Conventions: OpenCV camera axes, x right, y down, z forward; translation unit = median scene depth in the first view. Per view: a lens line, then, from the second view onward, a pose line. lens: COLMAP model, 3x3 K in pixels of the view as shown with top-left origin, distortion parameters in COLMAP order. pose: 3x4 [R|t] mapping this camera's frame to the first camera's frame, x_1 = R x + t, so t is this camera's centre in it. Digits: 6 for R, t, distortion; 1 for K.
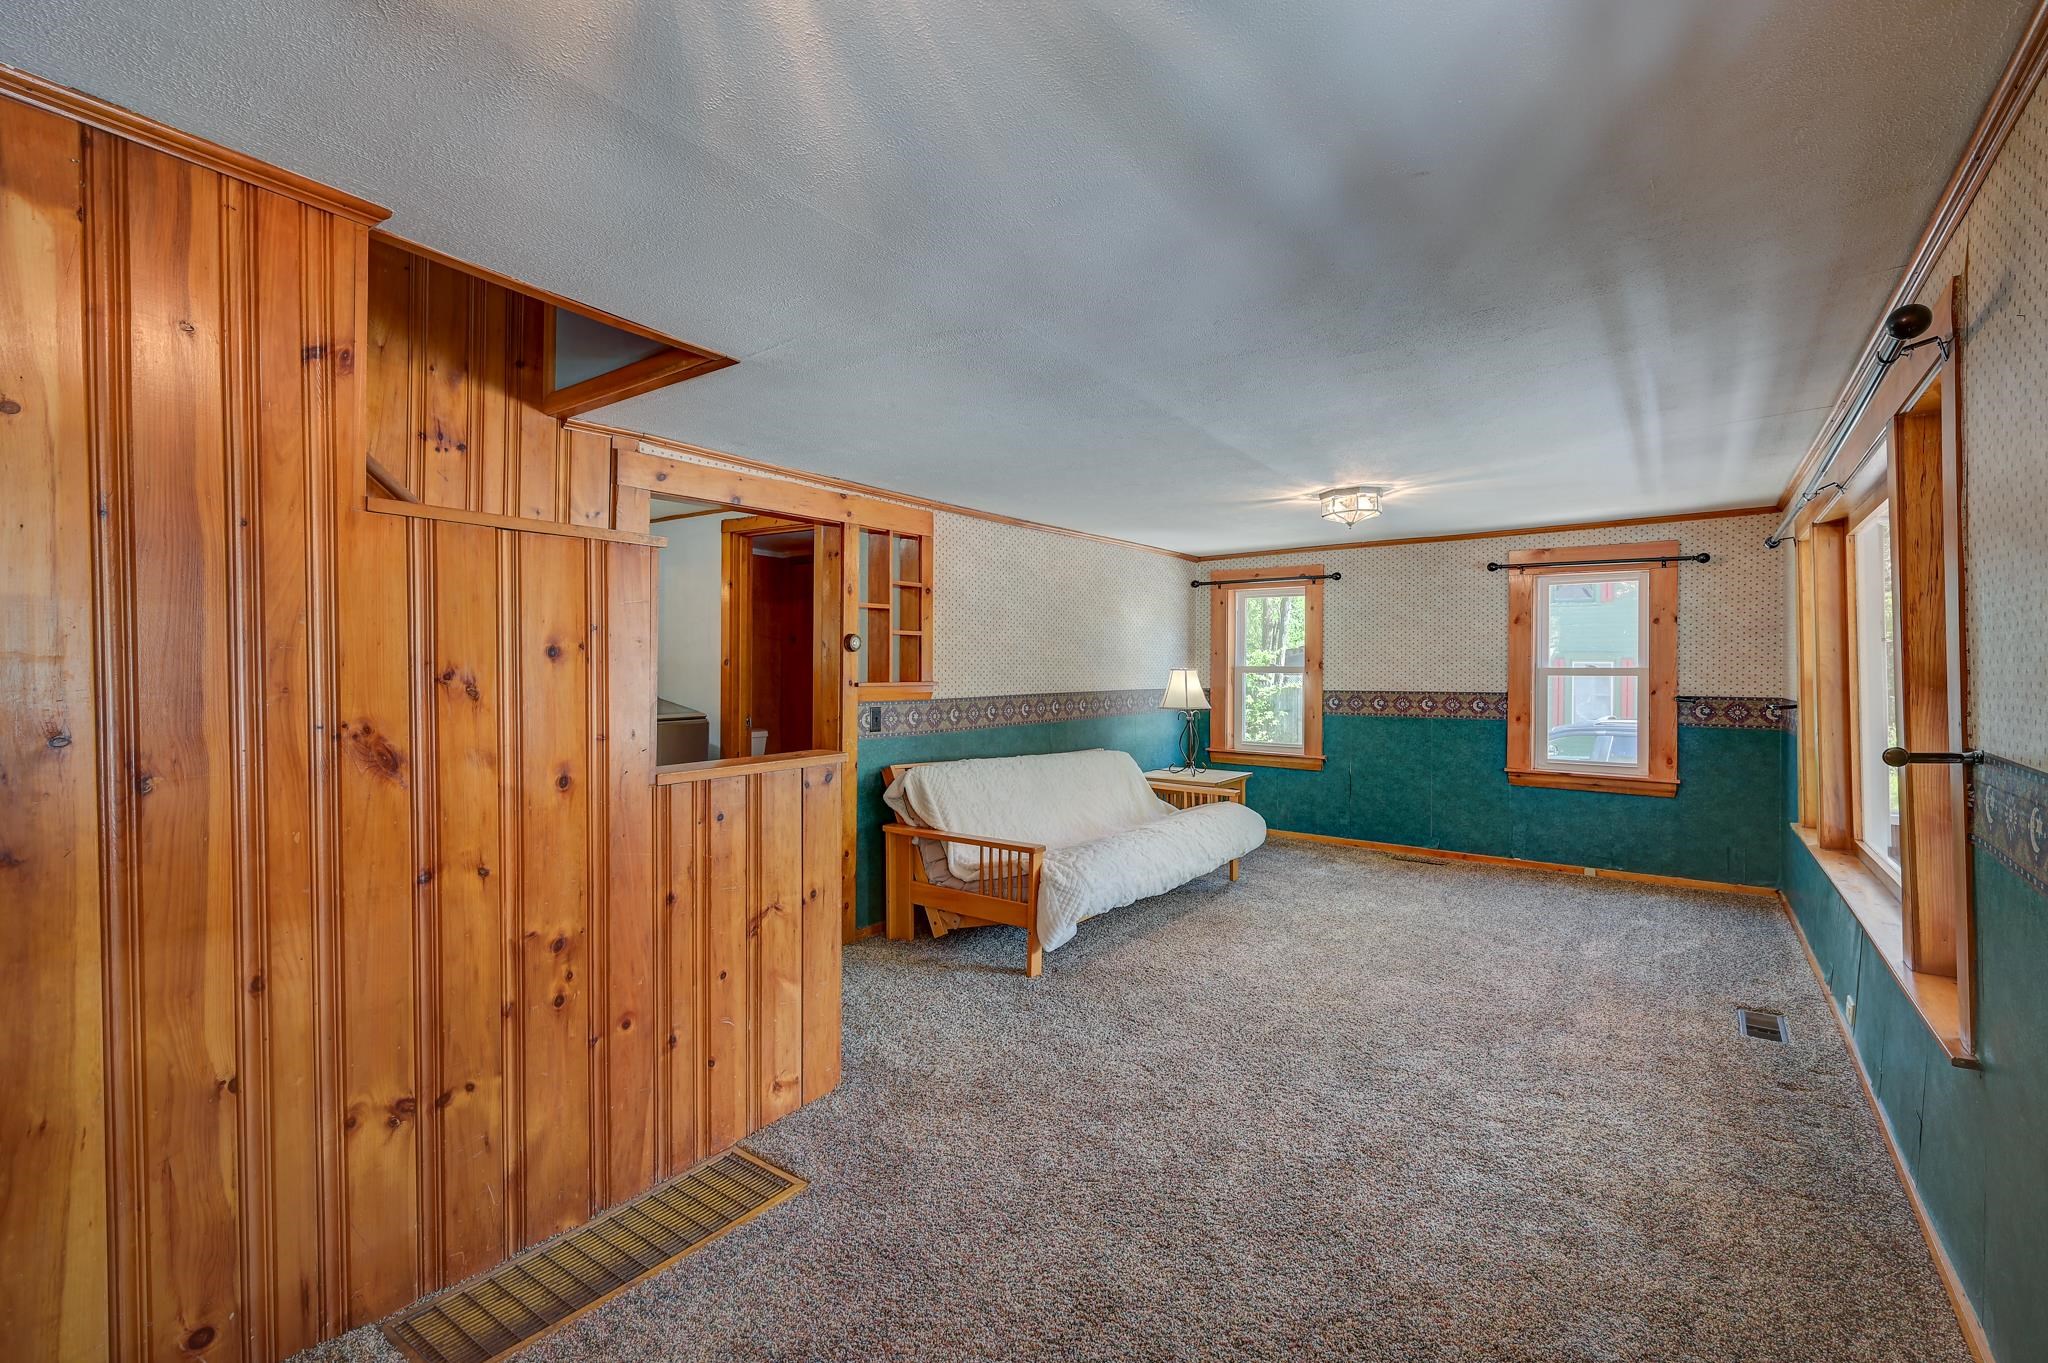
lens RADIAL K [[891.9, 0, 1014.5], [0, 891.9, 675.0], [0, 0, 1]] dist [0.004189, 0.000788]
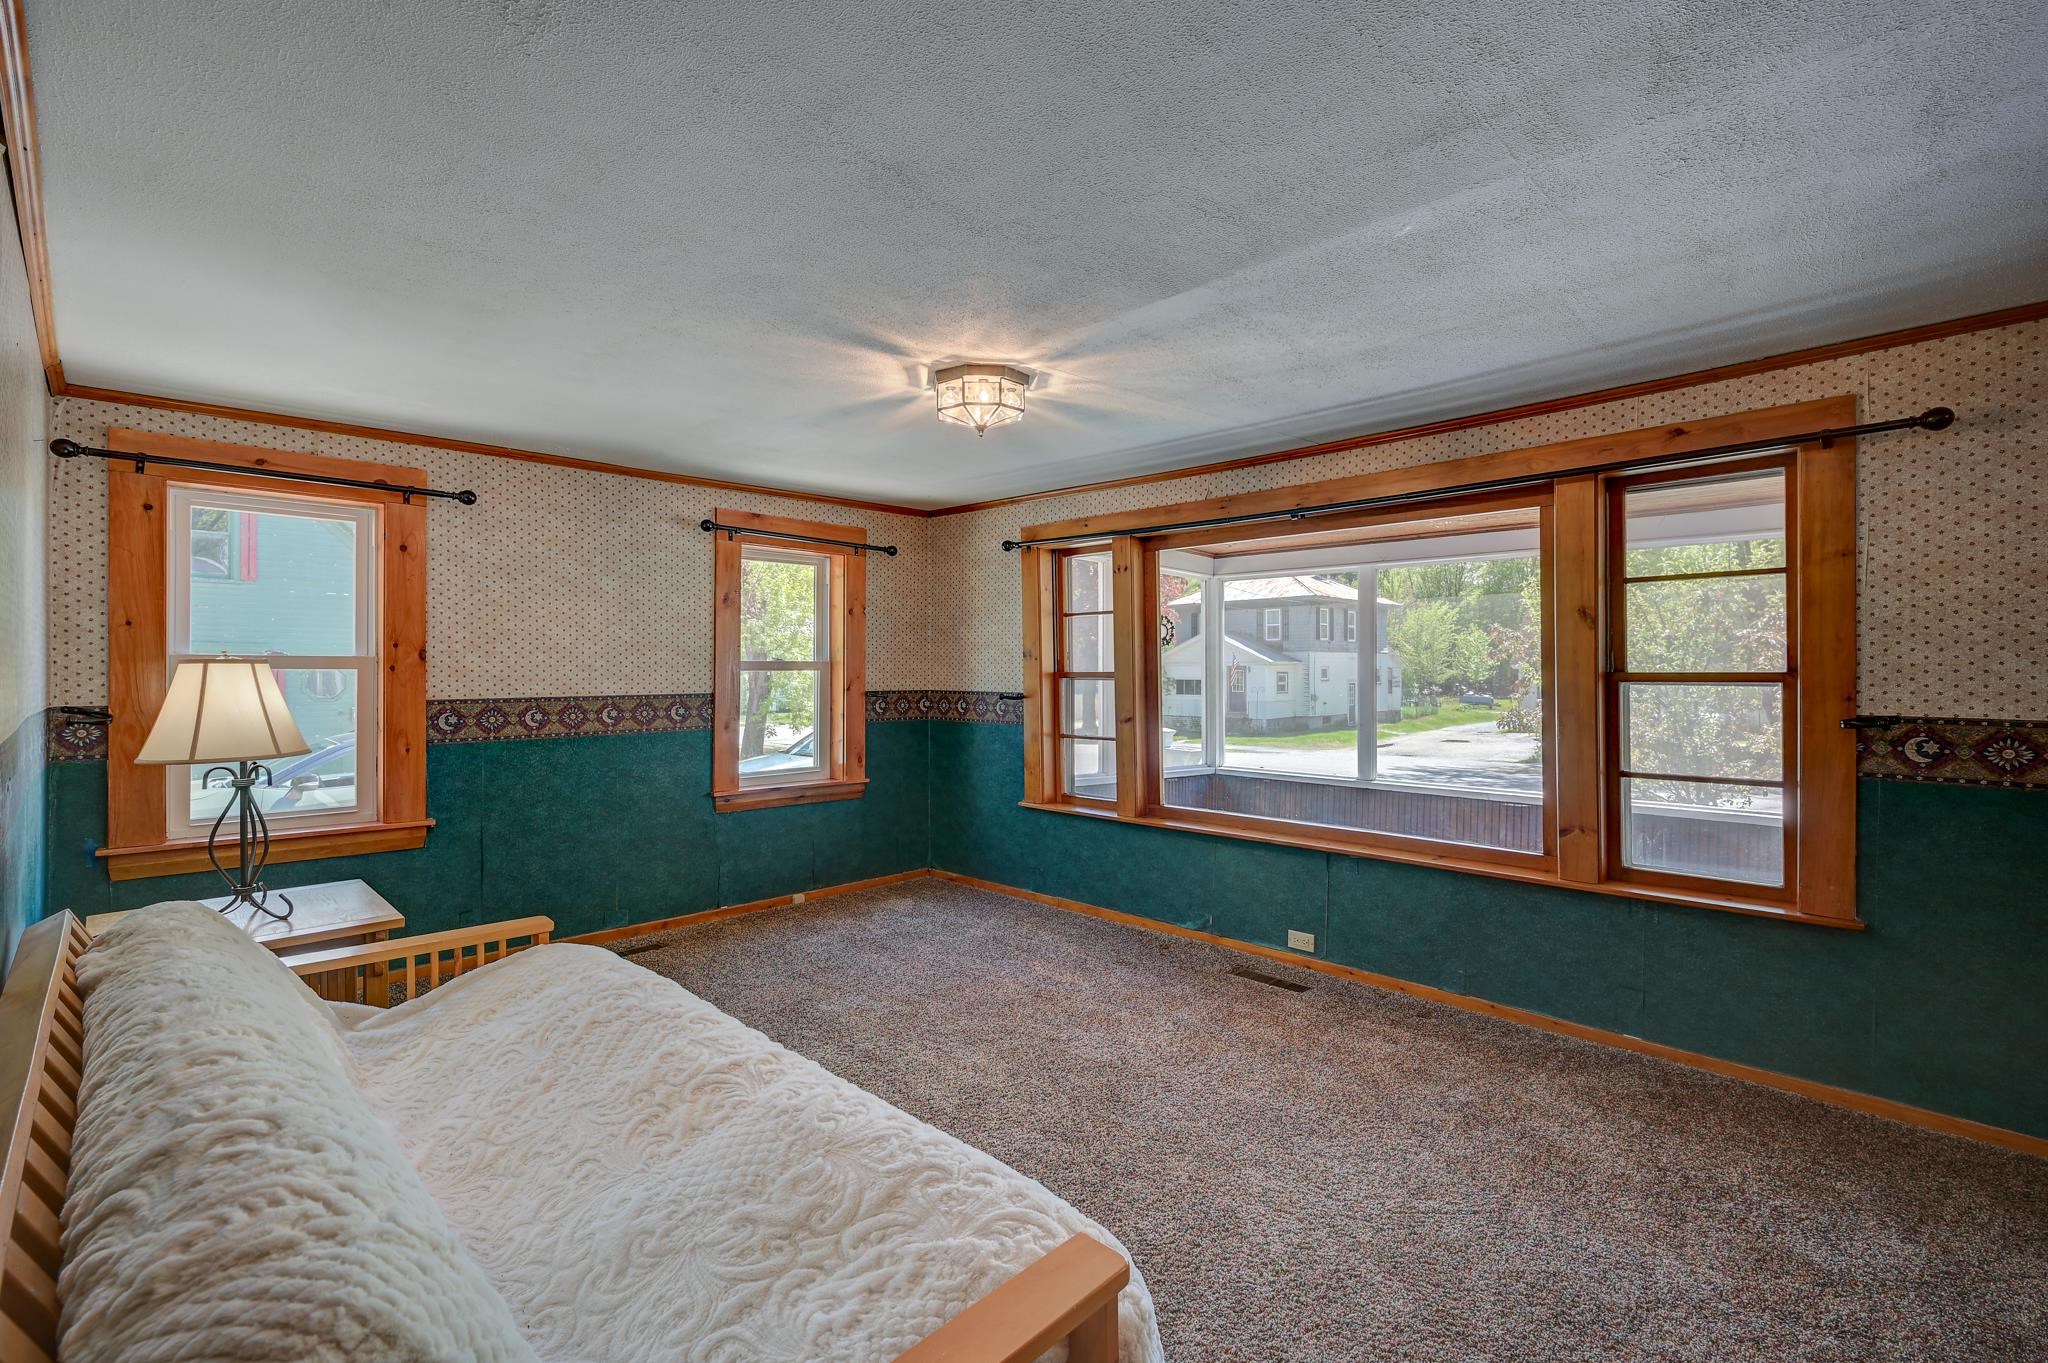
lens RADIAL K [[891.9, 0, 1014.5], [0, 891.9, 675.0], [0, 0, 1]] dist [0.004189, 0.000788]
pose [[0.140374, -0.007986, 0.990066, -0.162017], [0.008391, 0.999941, 0.006876, 0.000923], [-0.990063, 0.007342, 0.140432, 0.618795]]
